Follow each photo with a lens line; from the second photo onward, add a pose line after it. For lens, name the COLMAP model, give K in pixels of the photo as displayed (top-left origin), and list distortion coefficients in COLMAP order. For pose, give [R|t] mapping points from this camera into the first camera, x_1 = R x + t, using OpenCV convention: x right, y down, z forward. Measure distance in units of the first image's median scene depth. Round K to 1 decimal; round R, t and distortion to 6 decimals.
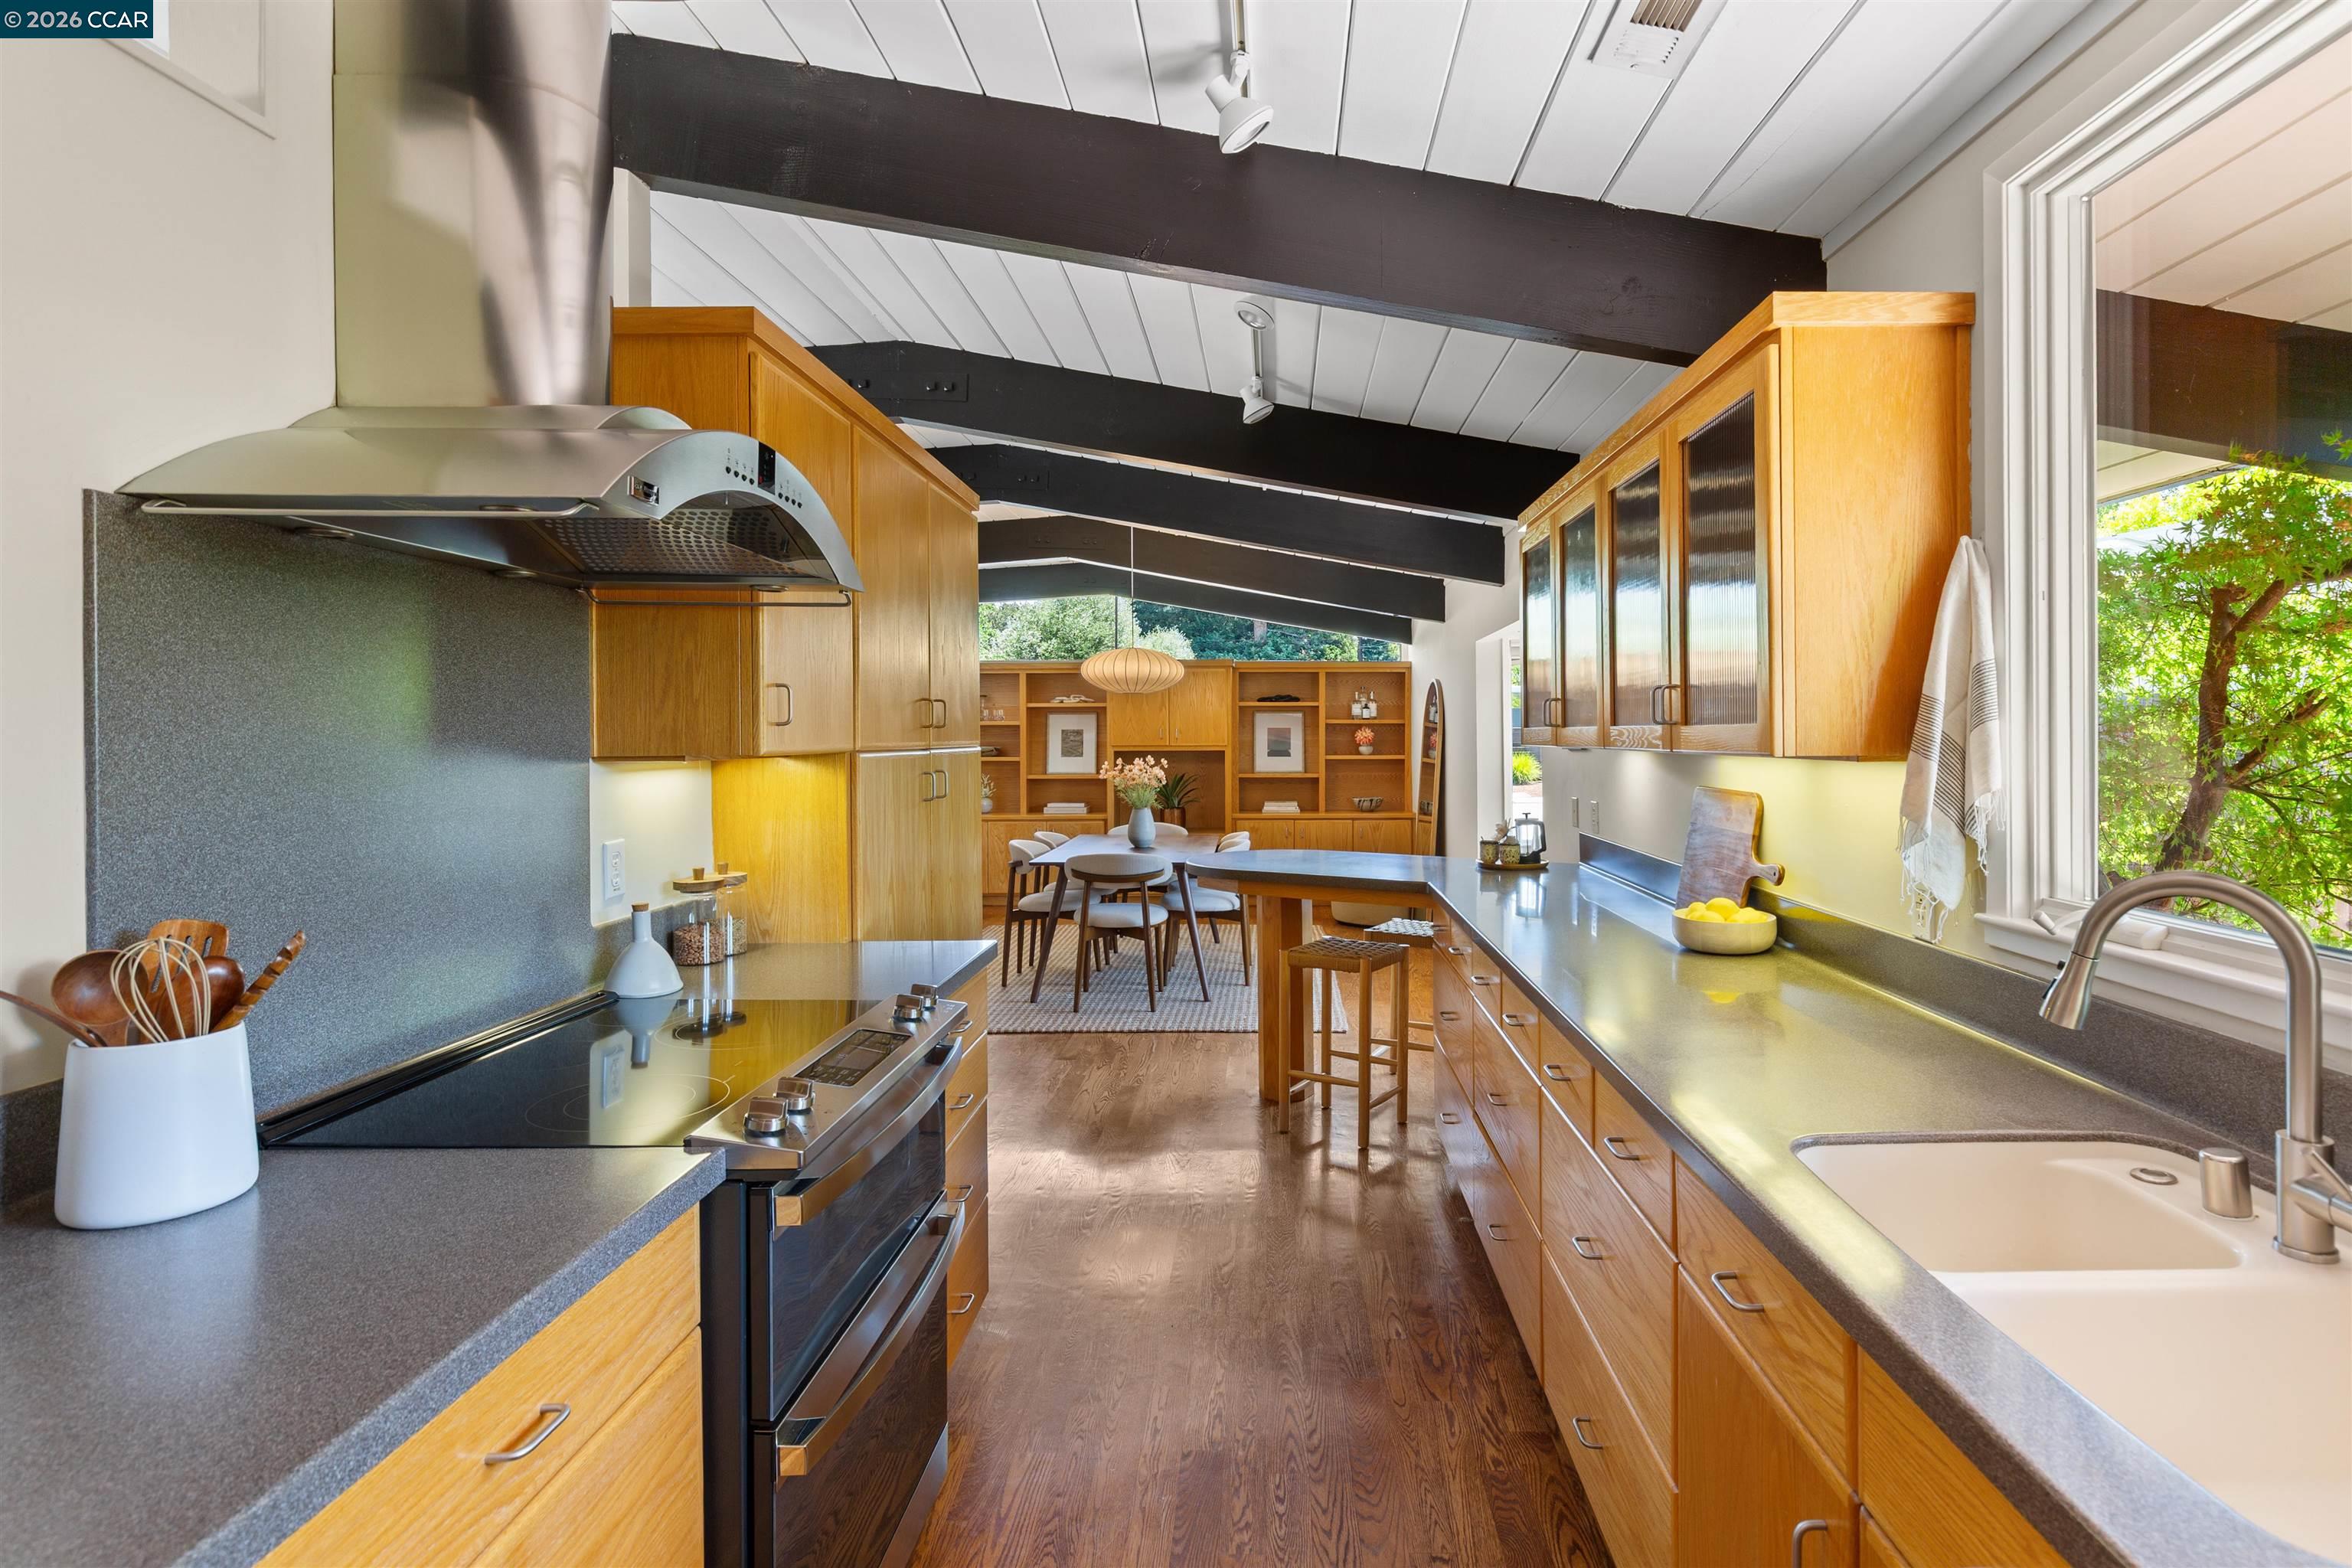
lens RADIAL K [[1200.8, 0, 1178.8], [0, 1200.8, 764.0], [0, 0, 1]] dist [-0.001516, -0.000043]
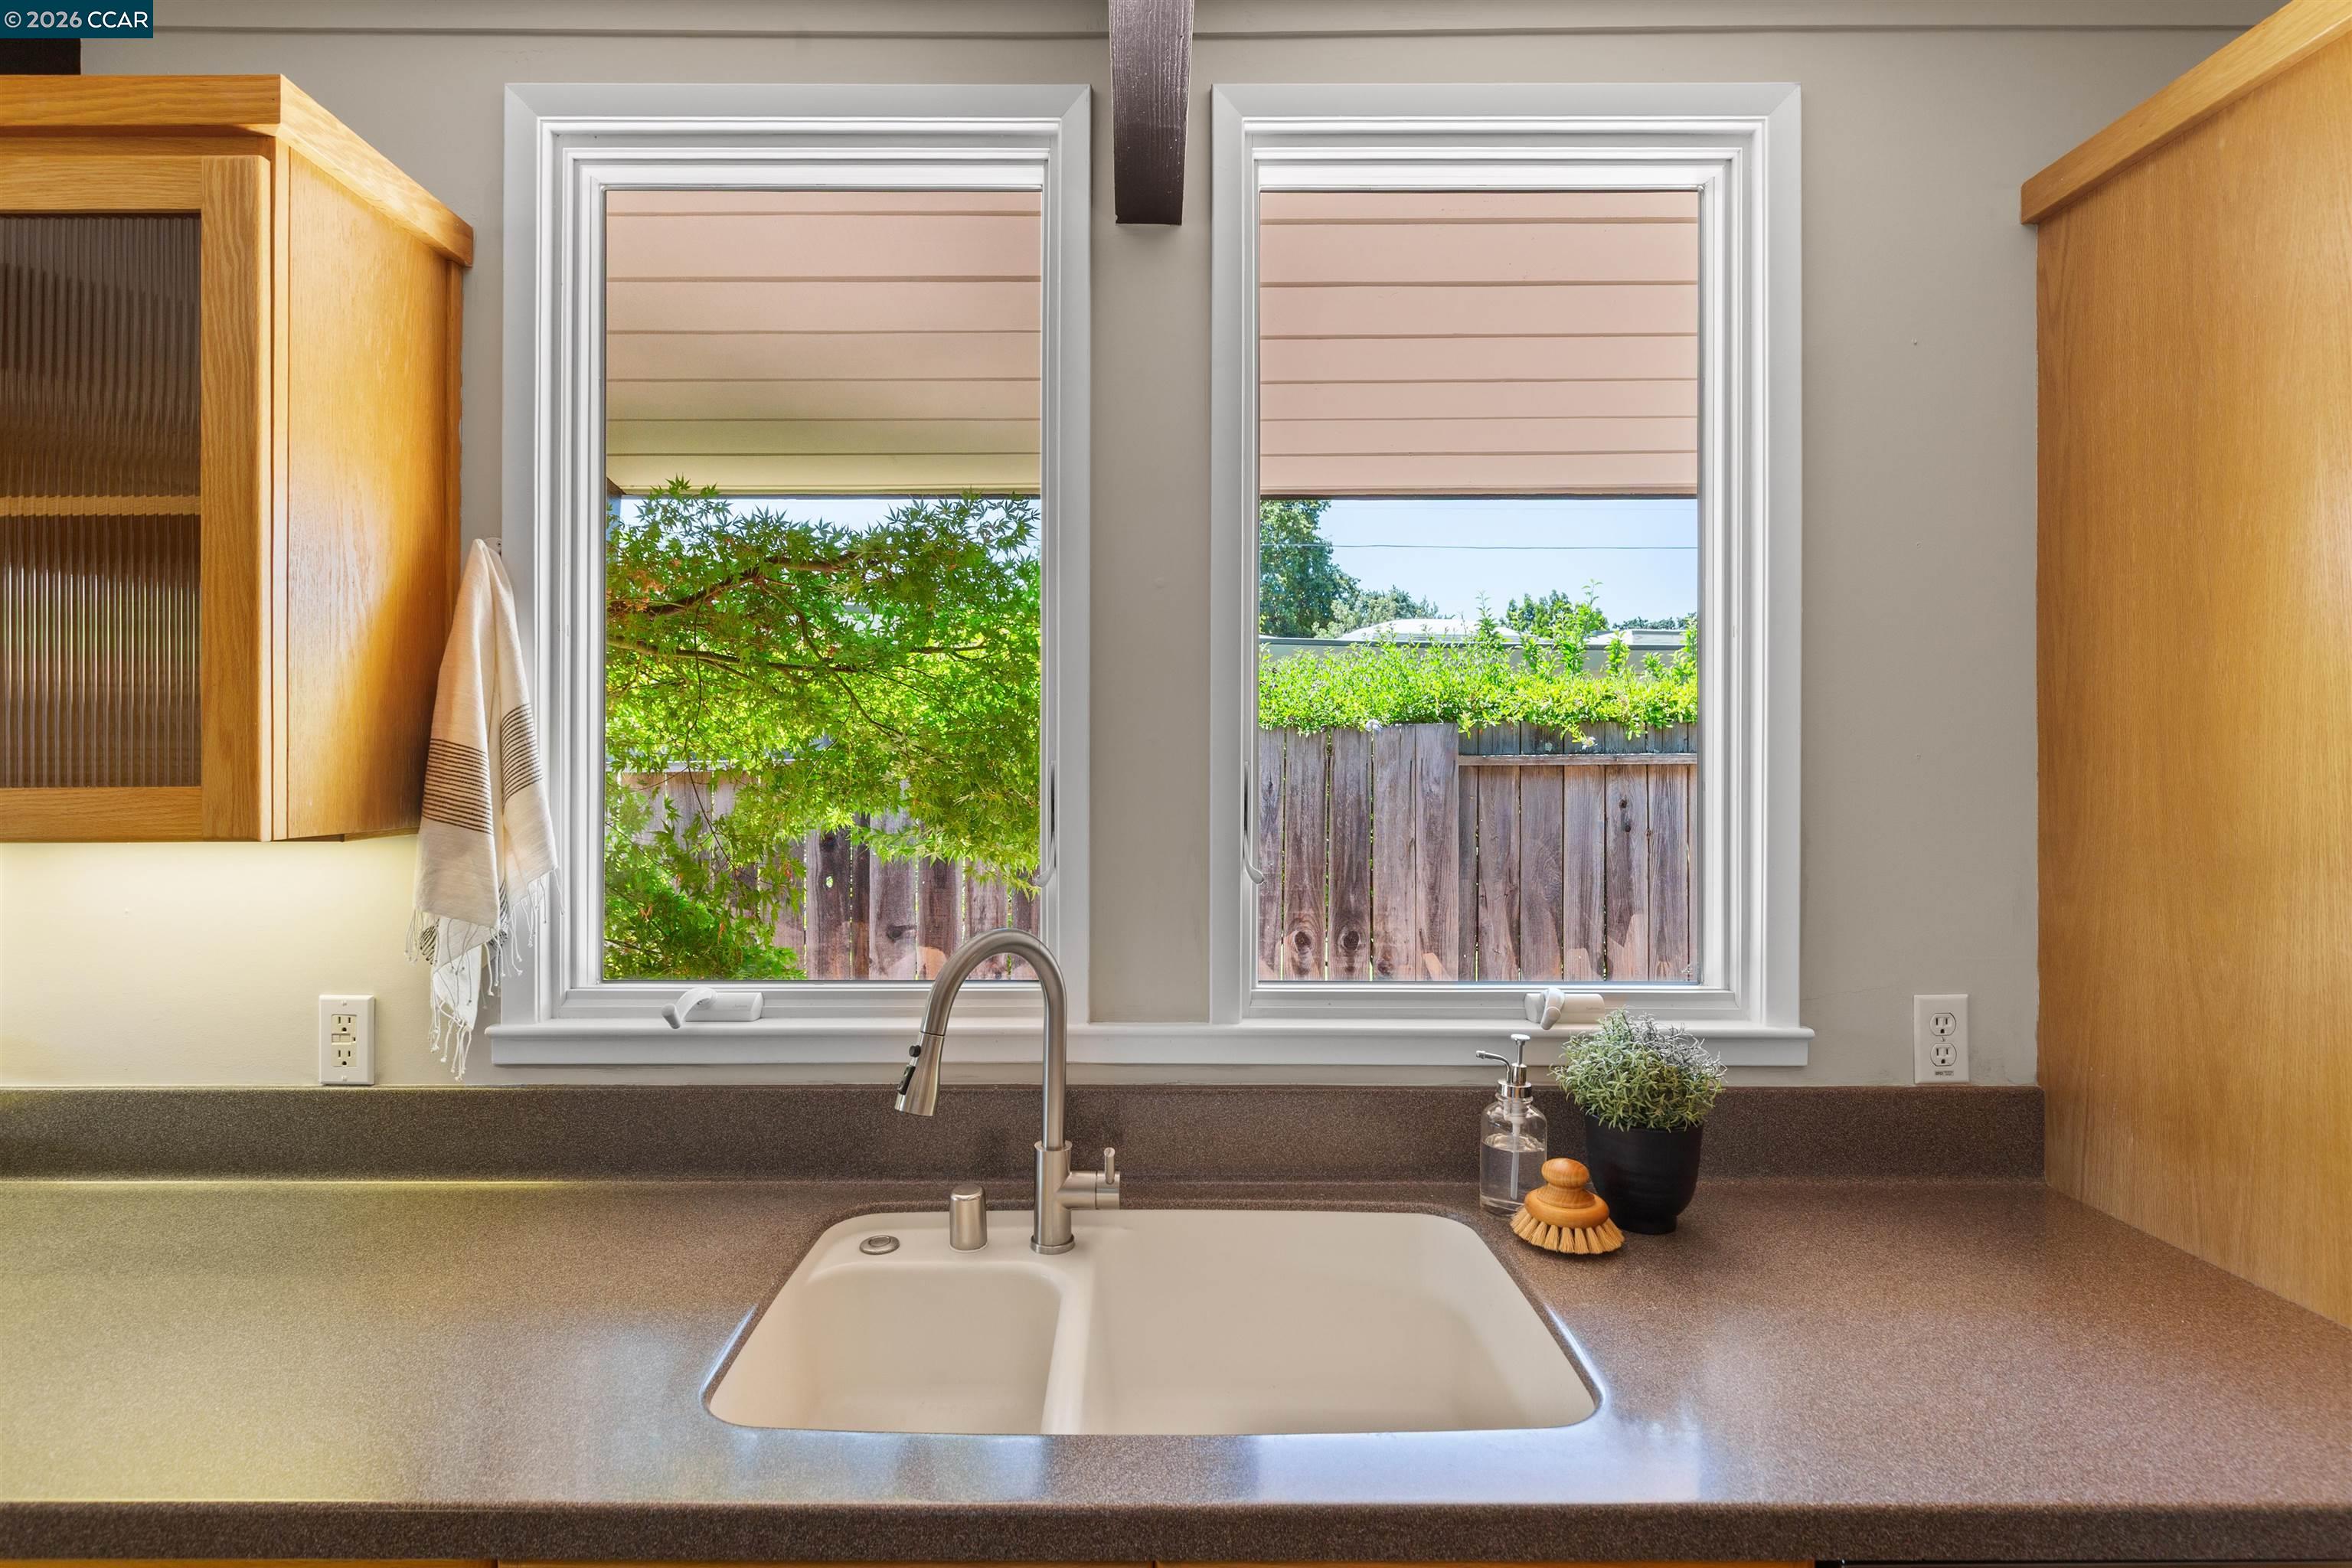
lens RADIAL K [[1200.8, 0, 1178.8], [0, 1200.8, 764.0], [0, 0, 1]] dist [-0.001516, -0.000043]
pose [[-0.073633, 0.007245, 0.997259, -0.028777], [0.025119, 0.999670, -0.005407, -0.005975], [-0.996969, 0.024652, -0.073790, 0.121957]]
